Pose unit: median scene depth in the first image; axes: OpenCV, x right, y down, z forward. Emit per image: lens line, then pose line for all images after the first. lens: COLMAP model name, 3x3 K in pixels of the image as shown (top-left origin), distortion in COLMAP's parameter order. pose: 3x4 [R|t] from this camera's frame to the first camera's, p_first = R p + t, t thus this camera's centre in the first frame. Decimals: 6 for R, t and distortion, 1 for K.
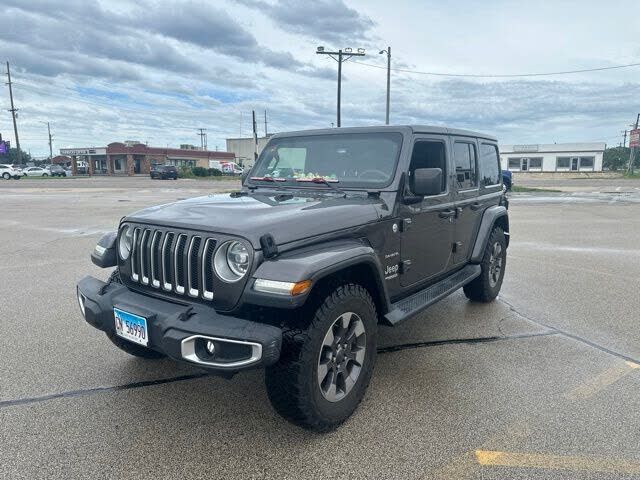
lens RADIAL K [[470.9, 0, 320.0], [0, 470.9, 240.0], [0, 0, 1]] dist [0.070270, -0.000086]
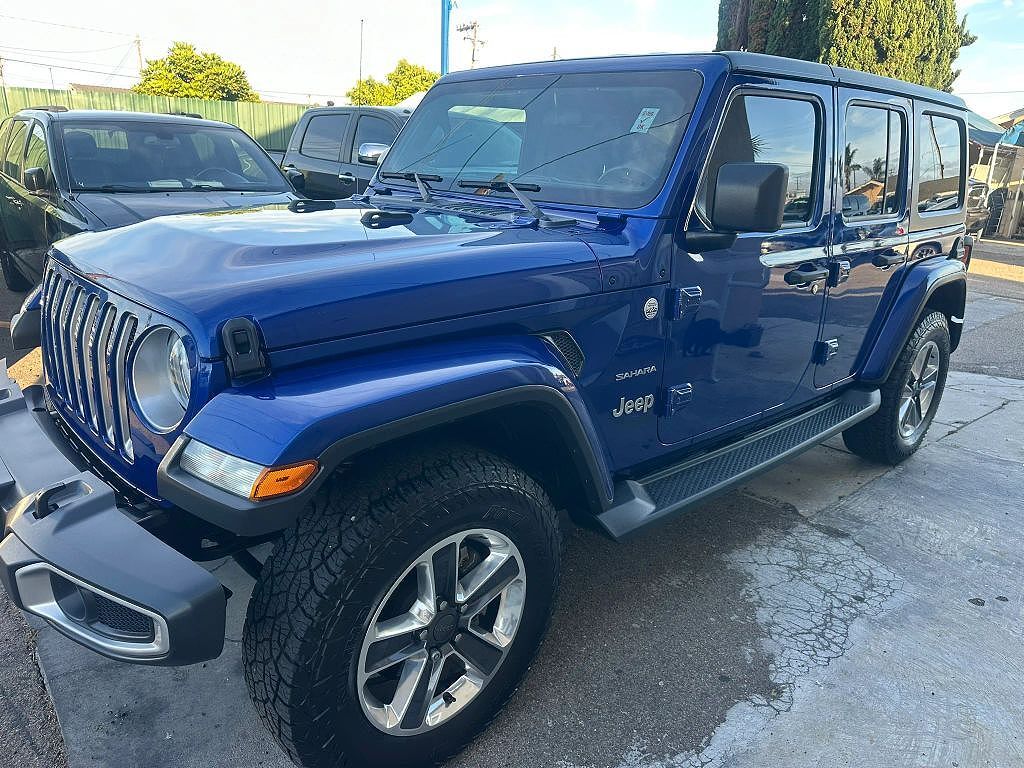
lens RADIAL K [[786.1, 0, 512.0], [0, 786.1, 384.0], [0, 0, 1]] dist [0.027888, -0.003033]
pose [[0.984511, 0.087505, -0.151922, 0.122563], [-0.066975, 0.988531, 0.135353, -0.037126], [0.162024, -0.123081, 0.979081, 0.238671]]
